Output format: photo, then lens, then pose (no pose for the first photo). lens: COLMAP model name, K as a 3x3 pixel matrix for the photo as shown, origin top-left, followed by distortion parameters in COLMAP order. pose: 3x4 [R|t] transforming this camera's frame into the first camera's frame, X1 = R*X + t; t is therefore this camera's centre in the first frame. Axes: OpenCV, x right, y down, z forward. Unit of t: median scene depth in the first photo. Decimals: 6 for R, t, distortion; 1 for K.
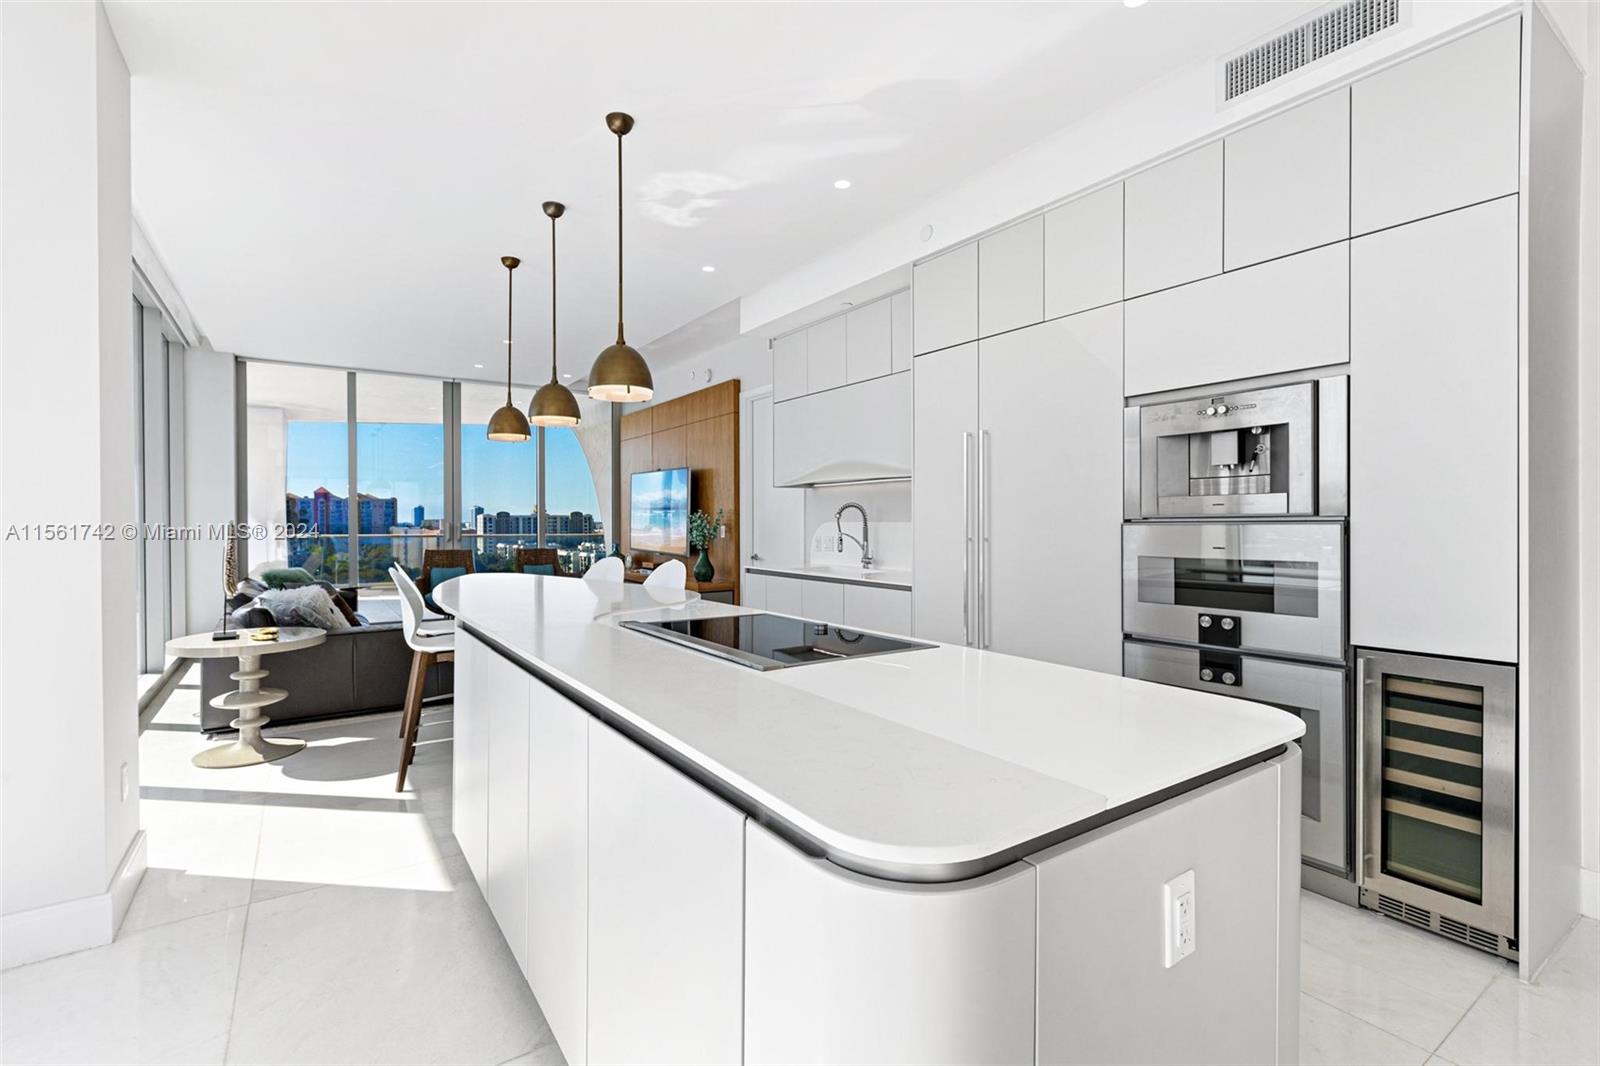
lens RADIAL K [[725.8, 0, 797.1], [0, 725.8, 526.3], [0, 0, 1]] dist [-0.003179, -0.001017]
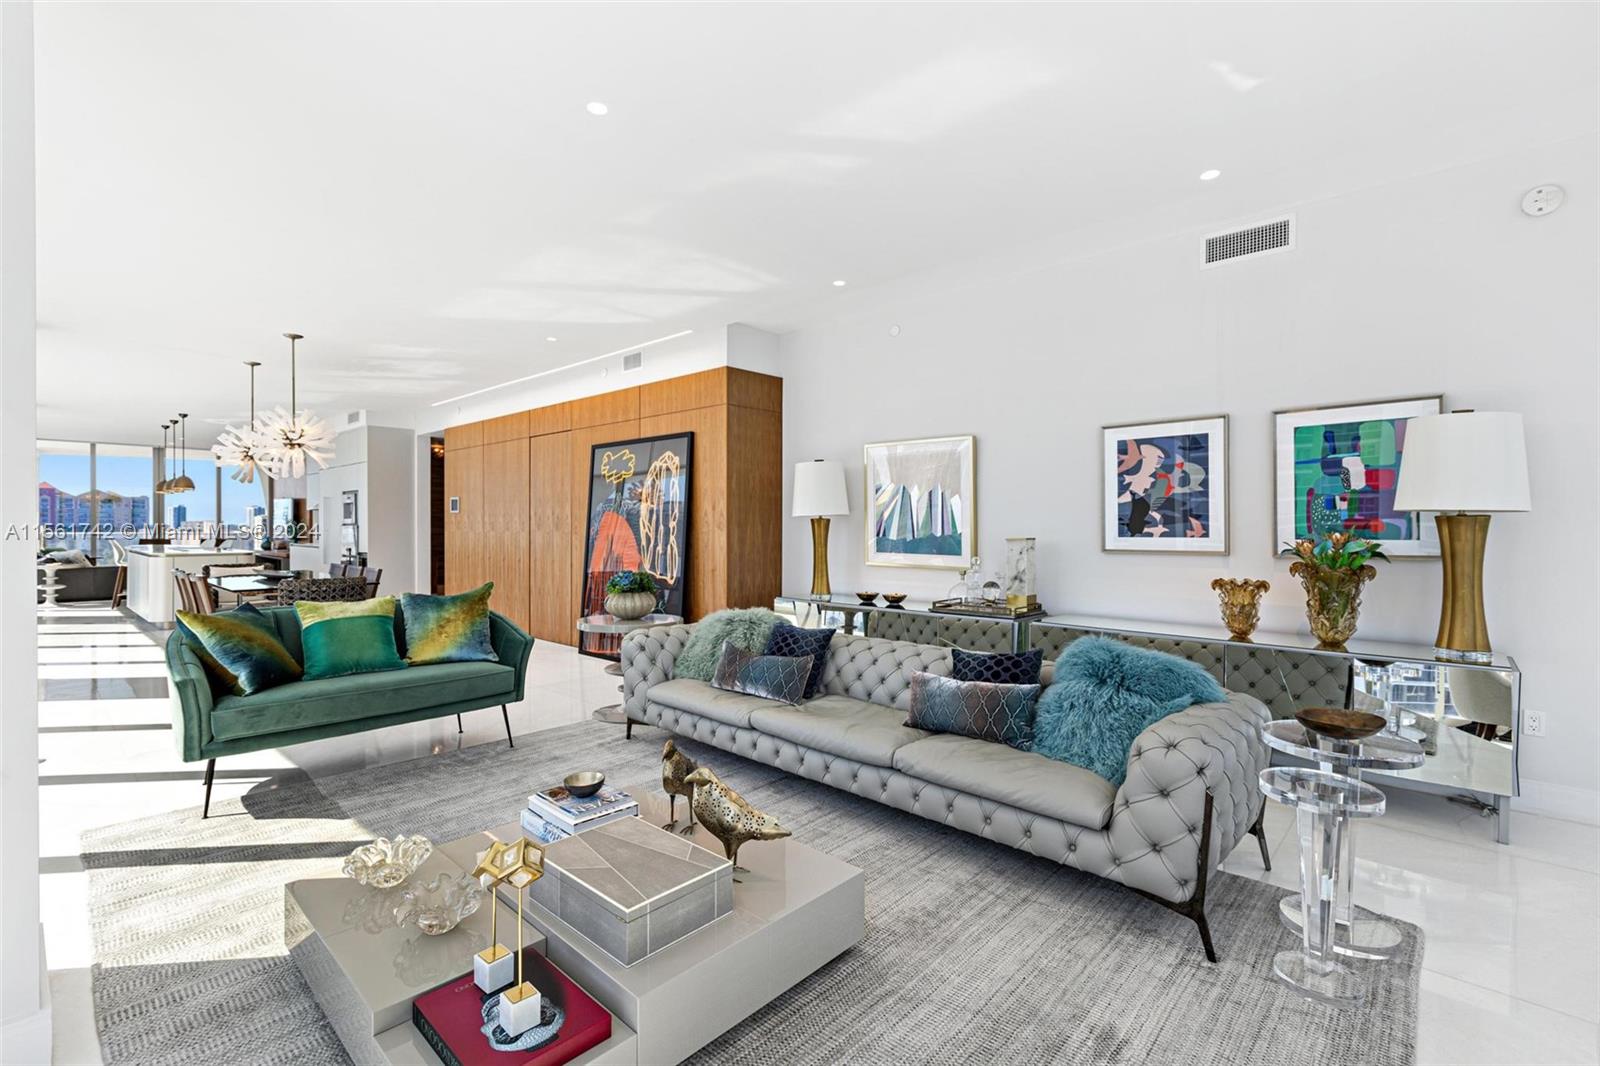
lens RADIAL K [[725.8, 0, 799.2], [0, 725.8, 529.8], [0, 0, 1]] dist [-0.003179, -0.001017]
pose [[0.974307, 0.005462, 0.225156, 1.402984], [-0.005186, 0.999985, -0.001818, 0.006045], [-0.225163, 0.000604, 0.974321, -2.320707]]
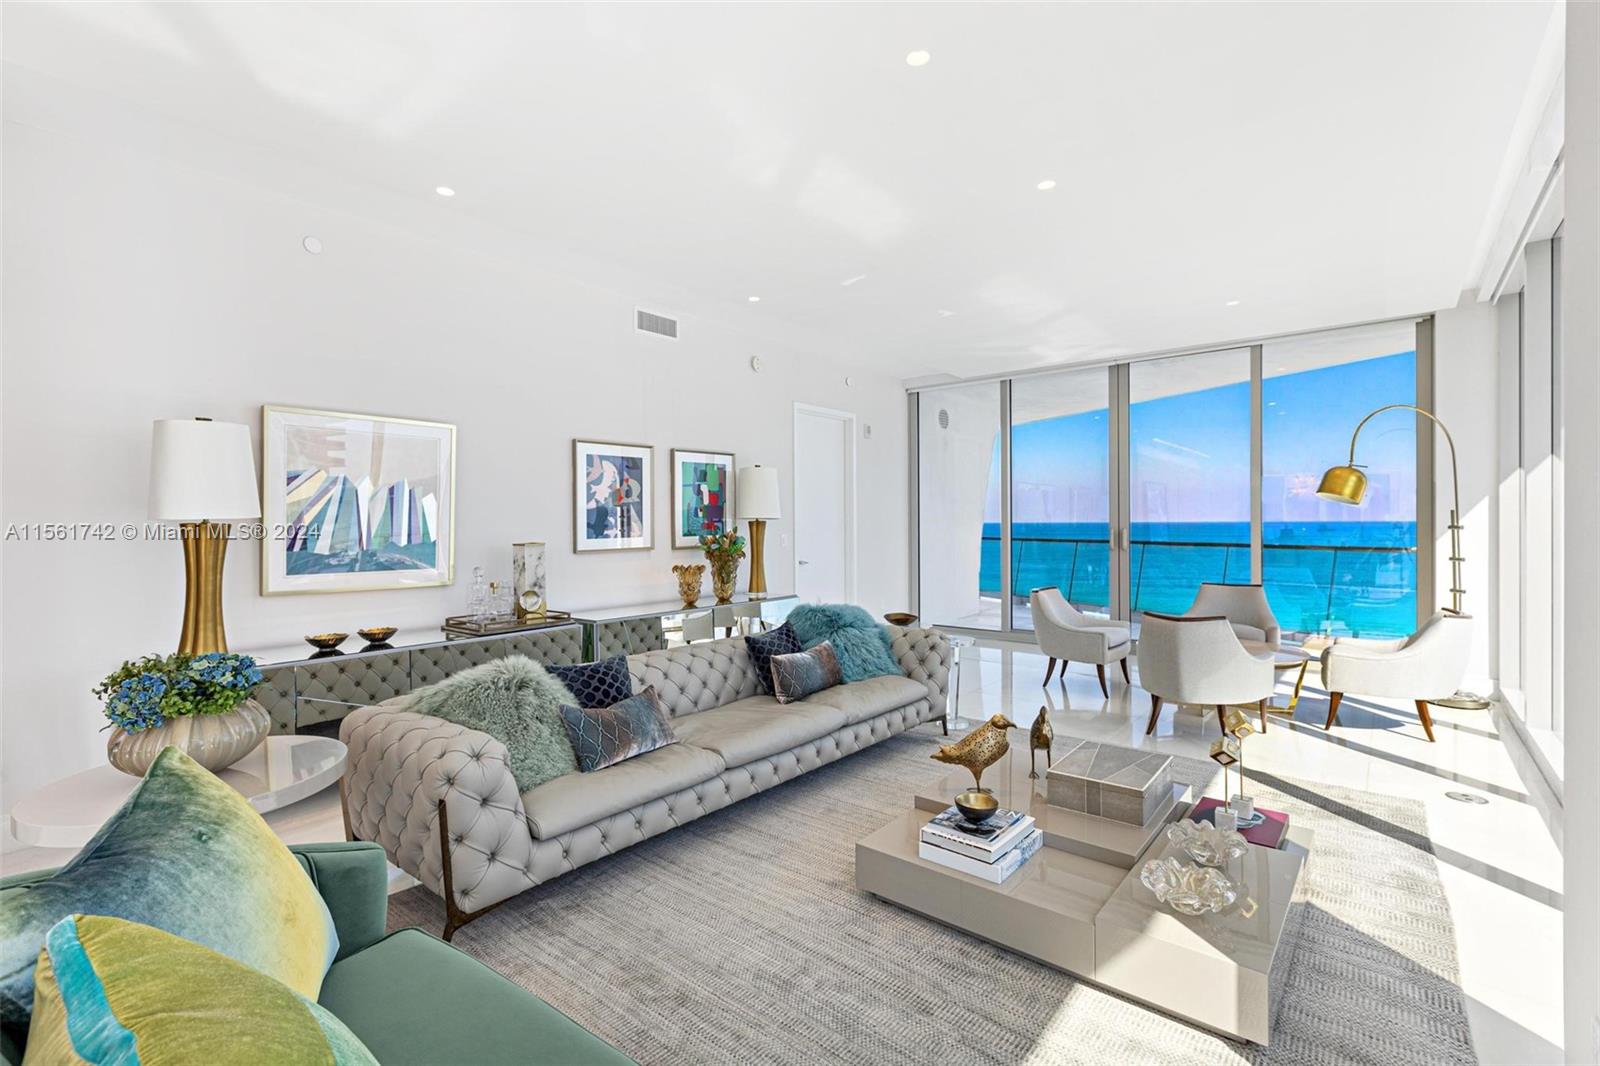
lens RADIAL K [[725.8, 0, 790.5], [0, 725.8, 525.2], [0, 0, 1]] dist [-0.003179, -0.001017]
pose [[-0.296857, 0.000785, 0.954922, 0.872573], [0.013385, 0.999905, 0.003339, -0.009242], [-0.954828, 0.013773, -0.296839, -1.404452]]
